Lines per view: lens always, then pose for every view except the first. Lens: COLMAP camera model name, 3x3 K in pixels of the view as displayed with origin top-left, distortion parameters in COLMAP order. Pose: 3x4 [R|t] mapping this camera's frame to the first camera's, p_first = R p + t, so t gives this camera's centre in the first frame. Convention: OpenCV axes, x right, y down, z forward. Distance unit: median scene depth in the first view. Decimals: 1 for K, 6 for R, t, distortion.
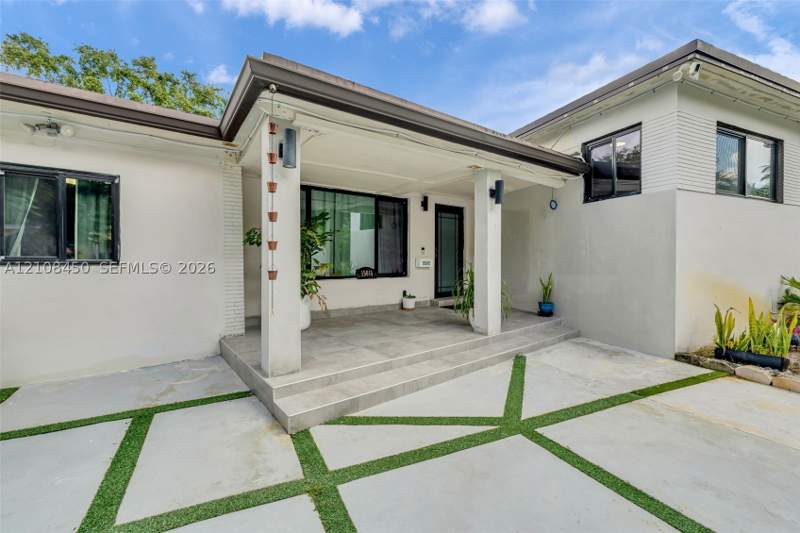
lens RADIAL K [[356.5, 0, 404.4], [0, 356.5, 263.1], [0, 0, 1]] dist [0.001741, -0.000056]
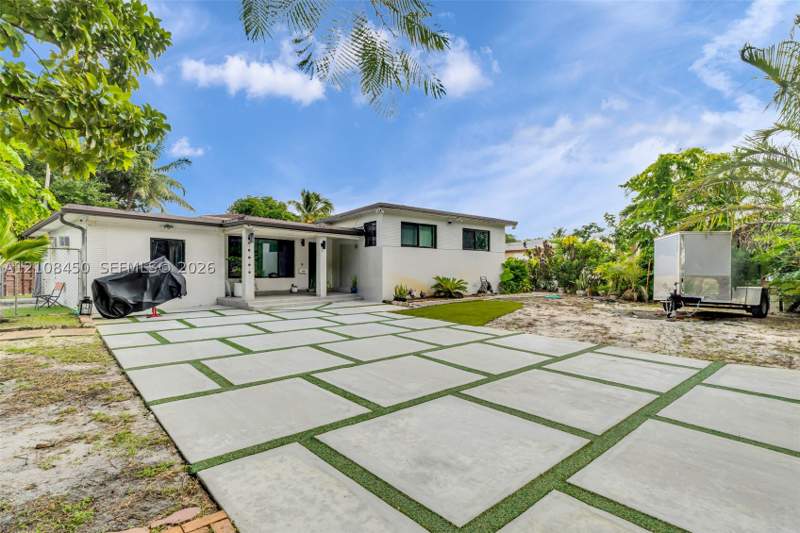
lens RADIAL K [[356.5, 0, 400.6], [0, 356.5, 272.3], [0, 0, 1]] dist [0.001741, -0.000056]
pose [[0.971096, -0.003768, 0.238659, 0.145089], [0.004585, 0.999985, -0.002867, 0.019864], [-0.238645, 0.003878, 0.971099, -1.490531]]
